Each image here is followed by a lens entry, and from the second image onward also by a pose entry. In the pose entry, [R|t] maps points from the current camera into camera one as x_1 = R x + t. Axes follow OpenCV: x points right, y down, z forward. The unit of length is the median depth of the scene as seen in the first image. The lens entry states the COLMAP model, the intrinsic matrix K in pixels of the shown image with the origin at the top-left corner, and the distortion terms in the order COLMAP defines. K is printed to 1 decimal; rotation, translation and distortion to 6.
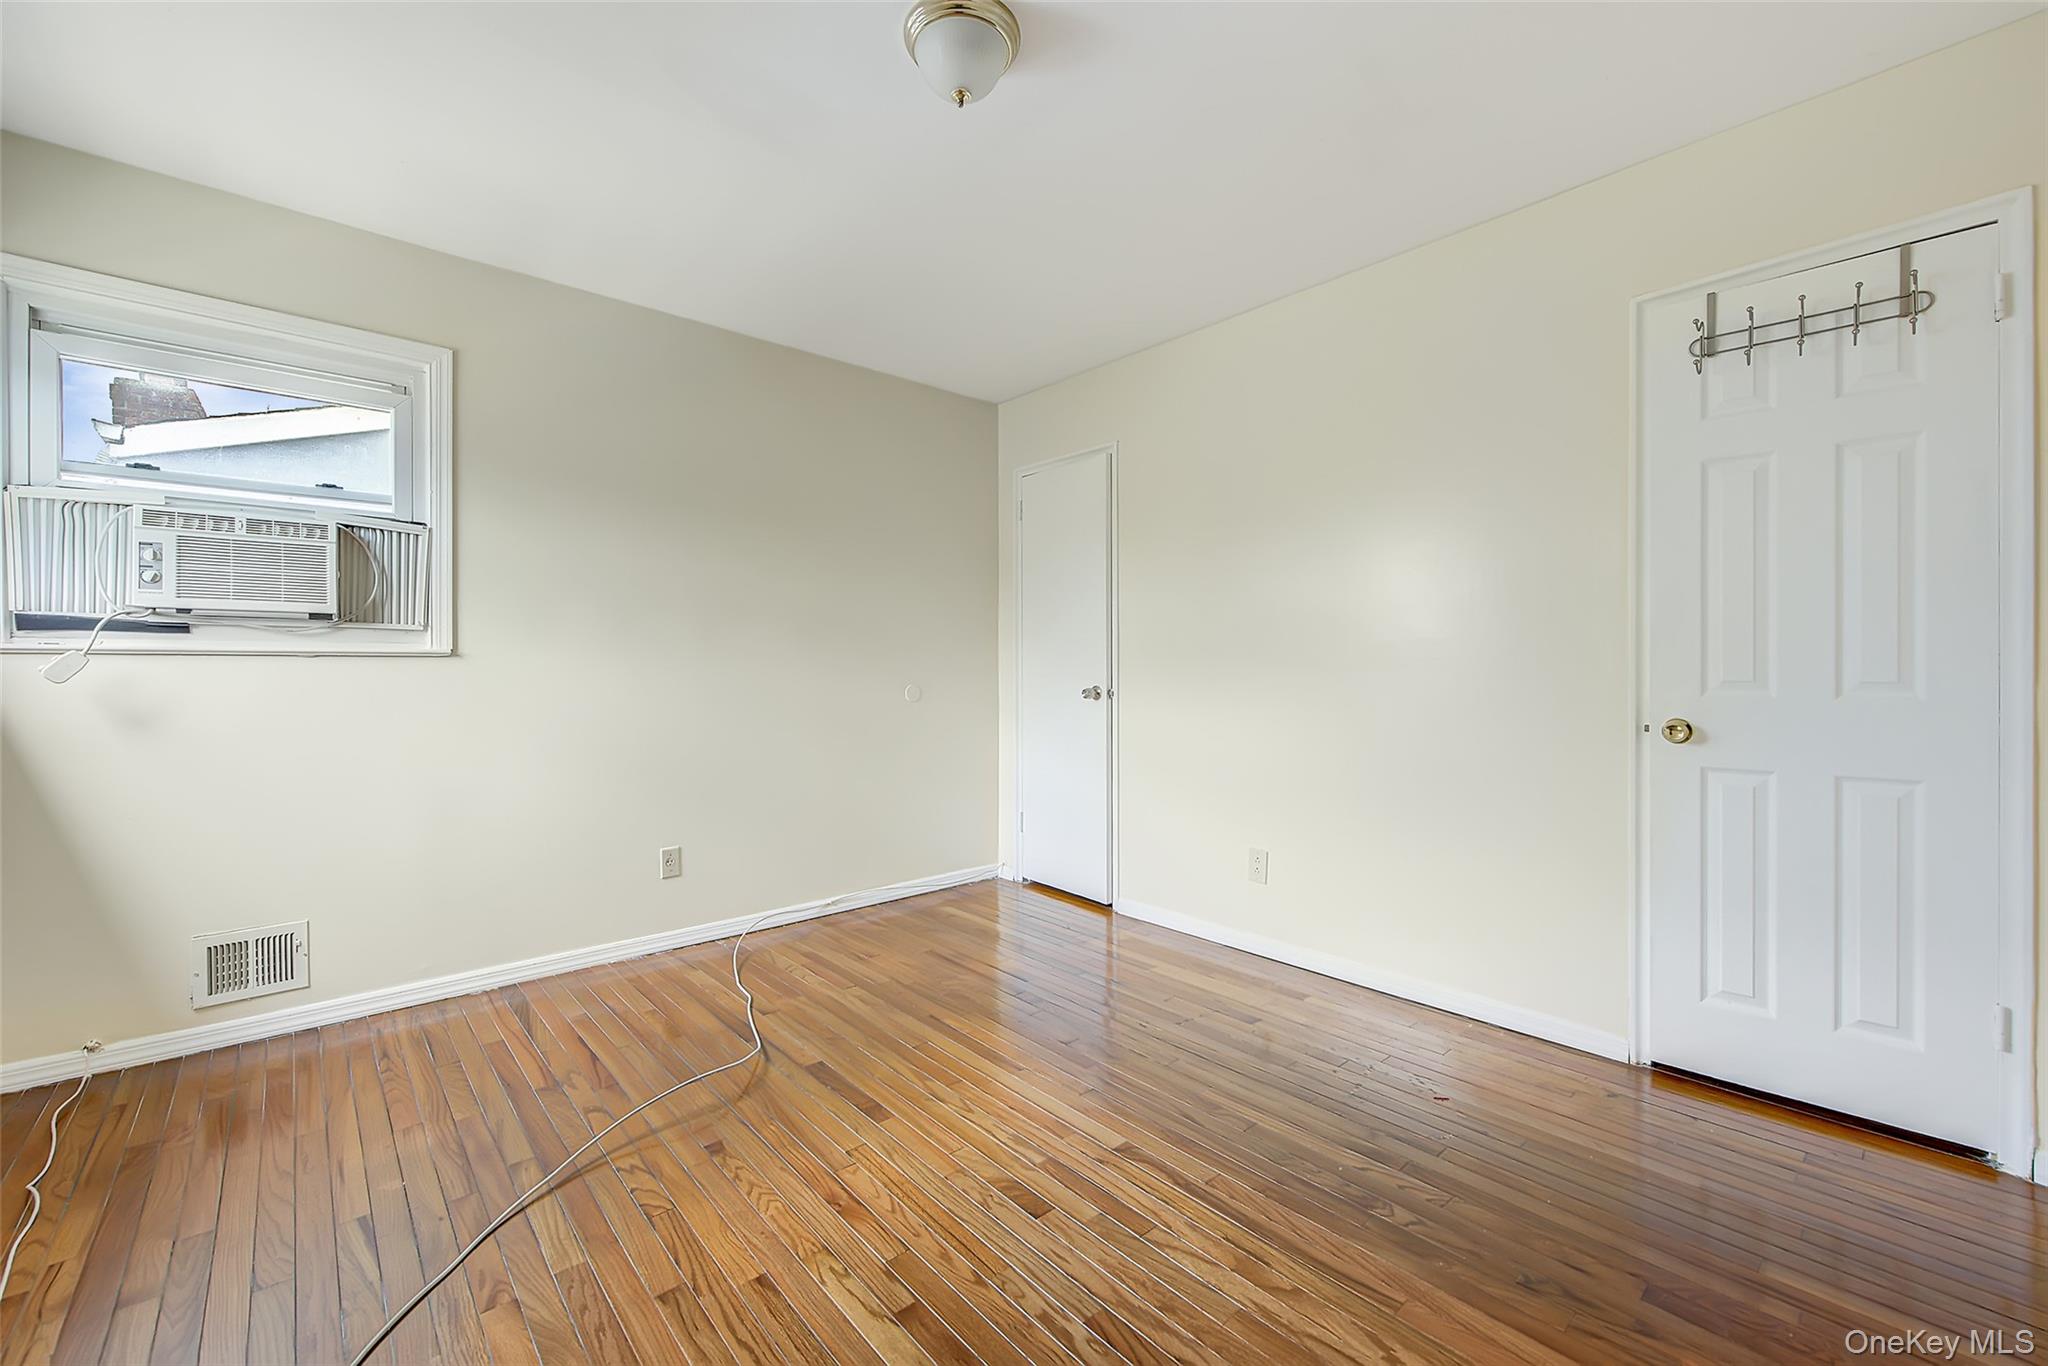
lens RADIAL K [[831.0, 0, 1024.3], [0, 831.0, 673.8], [0, 0, 1]] dist [-0.000787, -0.000322]
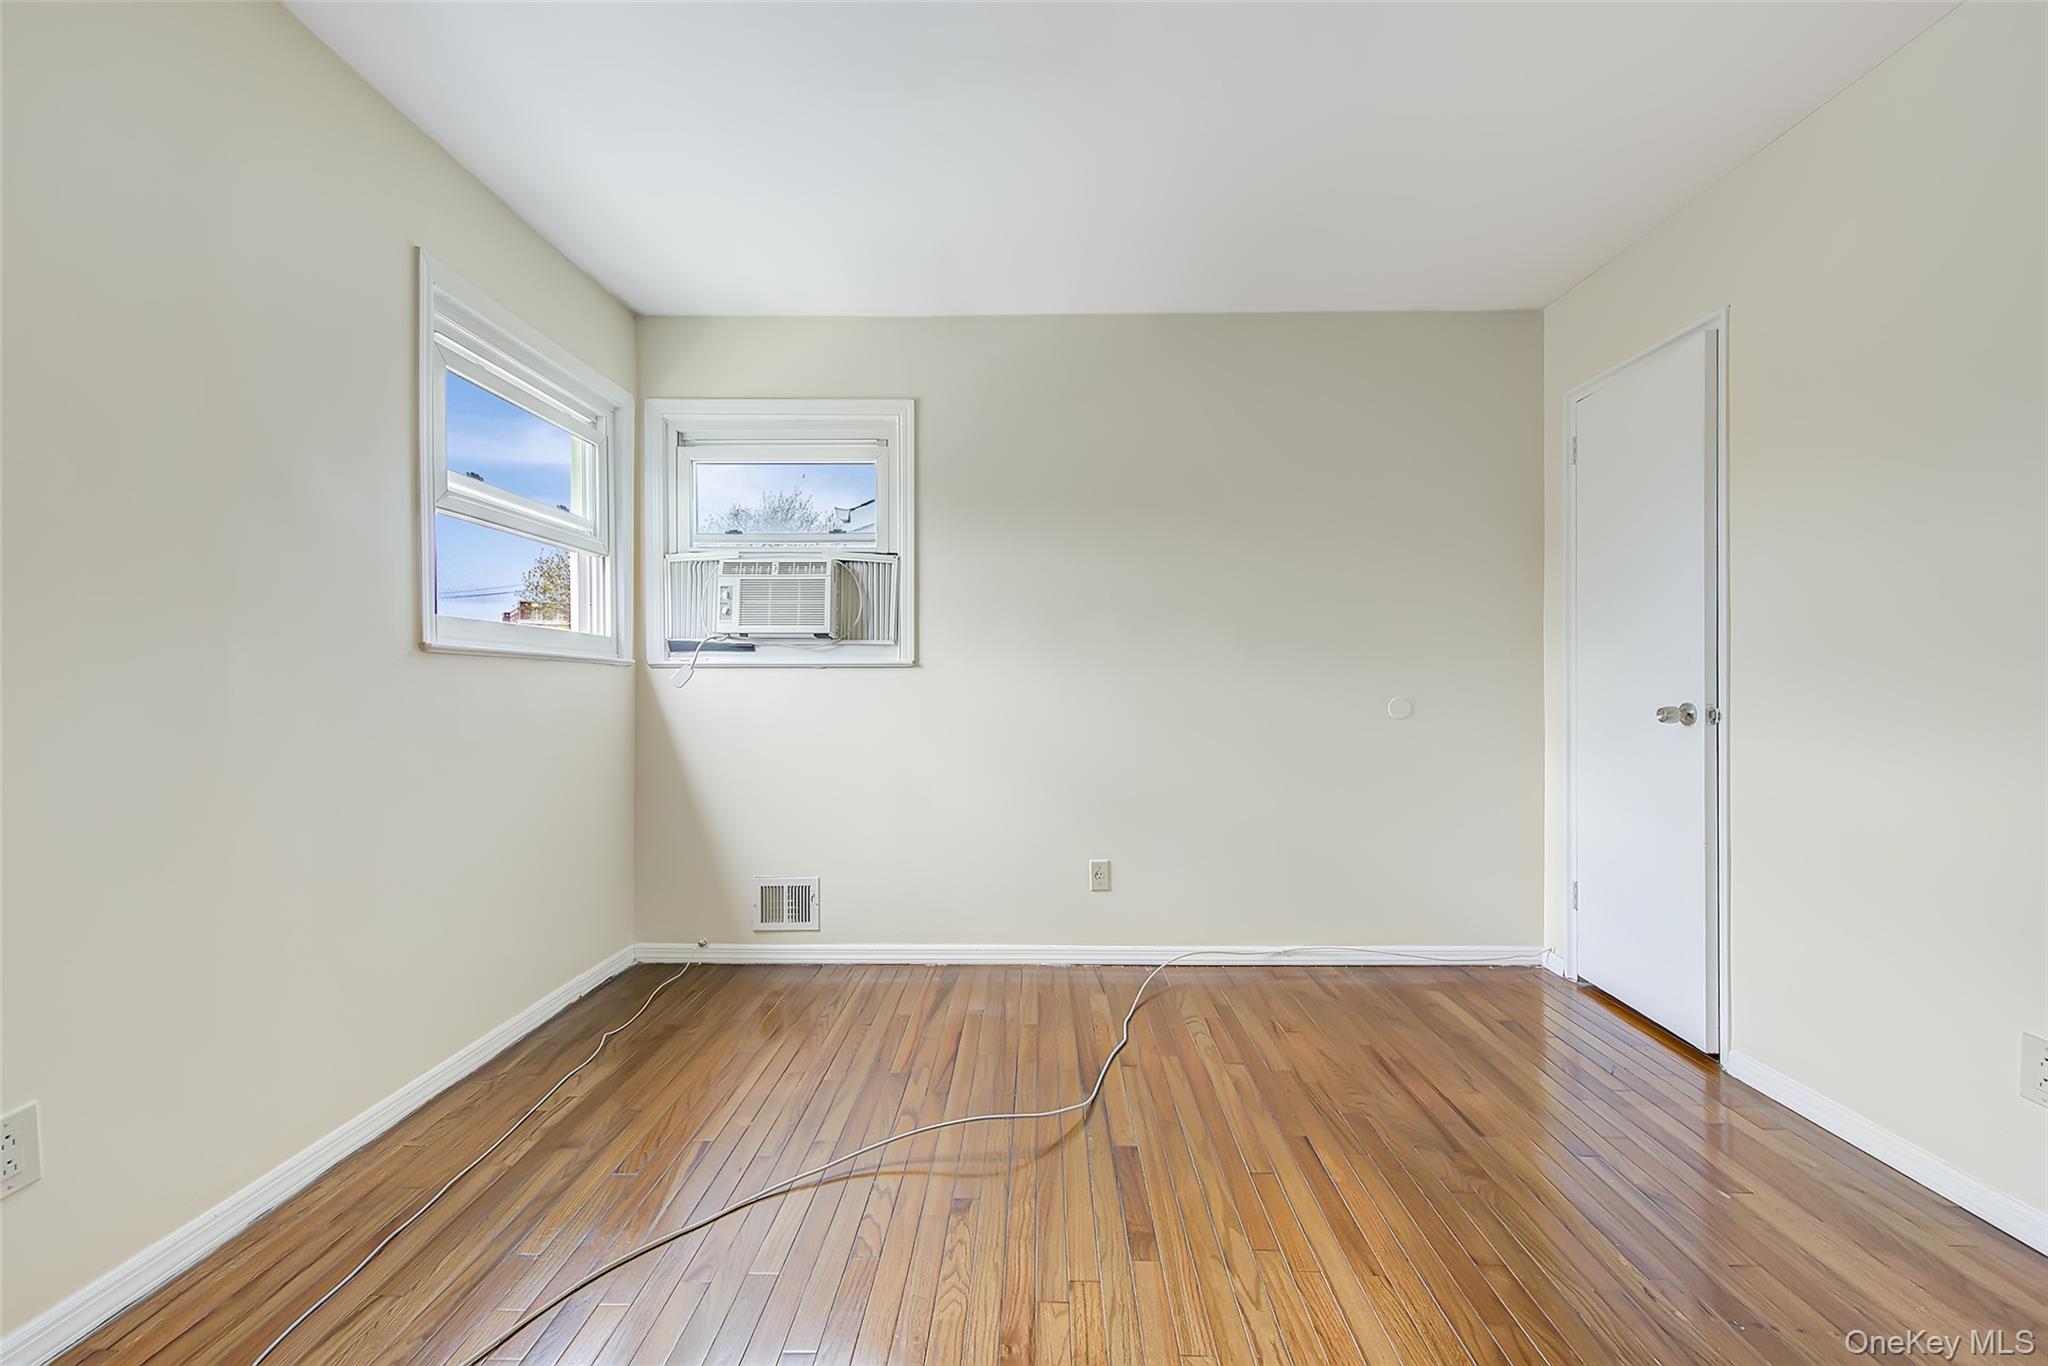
lens RADIAL K [[830.2, 0, 1024.0], [0, 830.2, 683.0], [0, 0, 1]] dist [0.012059, -0.000132]
pose [[0.736710, 0.002135, -0.676205, 0.208650], [-0.003452, 0.999994, -0.000603, 0.001610], [0.676200, 0.002779, 0.736713, 0.268250]]
